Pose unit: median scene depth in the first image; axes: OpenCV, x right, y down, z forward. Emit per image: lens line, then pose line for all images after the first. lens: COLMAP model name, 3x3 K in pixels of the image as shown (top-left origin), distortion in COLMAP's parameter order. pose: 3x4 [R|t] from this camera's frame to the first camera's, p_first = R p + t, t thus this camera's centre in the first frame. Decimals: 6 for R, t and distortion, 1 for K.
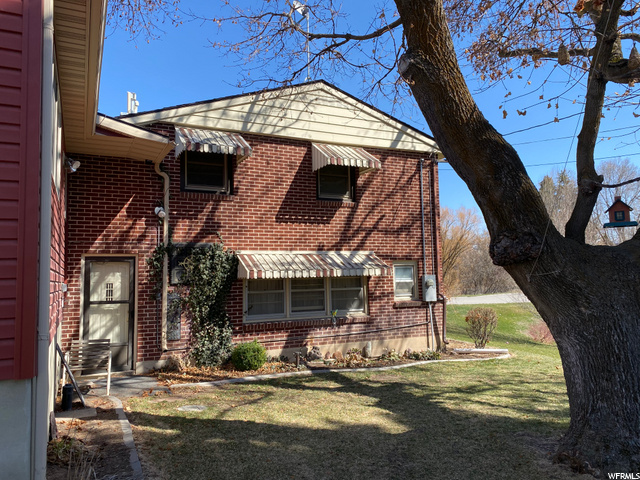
lens RADIAL K [[482.2, 0, 318.4], [0, 482.2, 235.8], [0, 0, 1]] dist [0.046842, -0.001441]
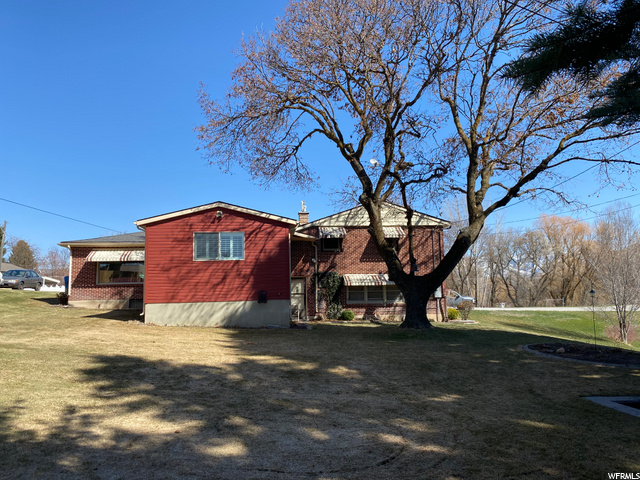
lens RADIAL K [[482.2, 0, 318.4], [0, 482.2, 235.8], [0, 0, 1]] dist [0.046842, -0.001441]
pose [[0.949056, -0.036370, -0.313000, 0.507149], [0.024286, 0.998805, -0.042423, -0.067890], [0.314169, 0.032661, 0.948805, -1.443033]]
